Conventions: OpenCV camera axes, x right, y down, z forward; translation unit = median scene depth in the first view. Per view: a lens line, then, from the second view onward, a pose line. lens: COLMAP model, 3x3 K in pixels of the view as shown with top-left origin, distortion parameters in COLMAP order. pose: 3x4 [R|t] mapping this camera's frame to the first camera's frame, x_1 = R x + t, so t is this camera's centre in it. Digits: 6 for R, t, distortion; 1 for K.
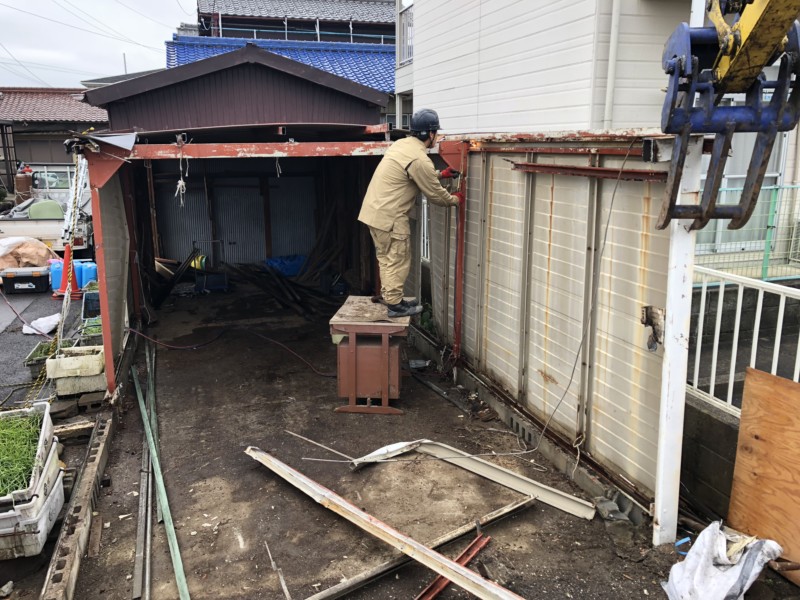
lens RADIAL K [[658.5, 0, 397.8], [0, 658.5, 300.1], [0, 0, 1]] dist [0.033496, -0.002398]
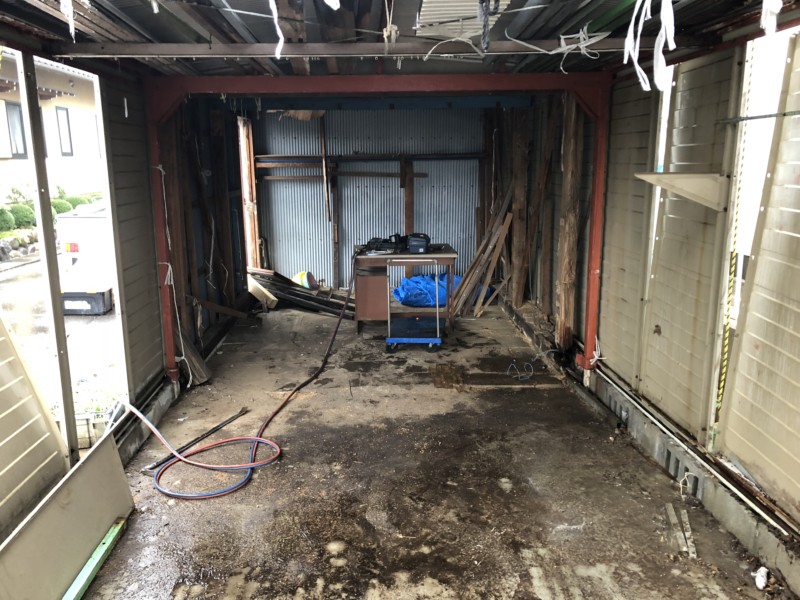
lens RADIAL K [[658.5, 0, 398.5], [0, 658.5, 300.7], [0, 0, 1]] dist [0.033496, -0.002398]
pose [[0.970773, 0.043383, -0.236046, -0.044951], [-0.049192, 0.998613, -0.018775, -0.028687], [0.234904, 0.029838, 0.971561, 0.358659]]
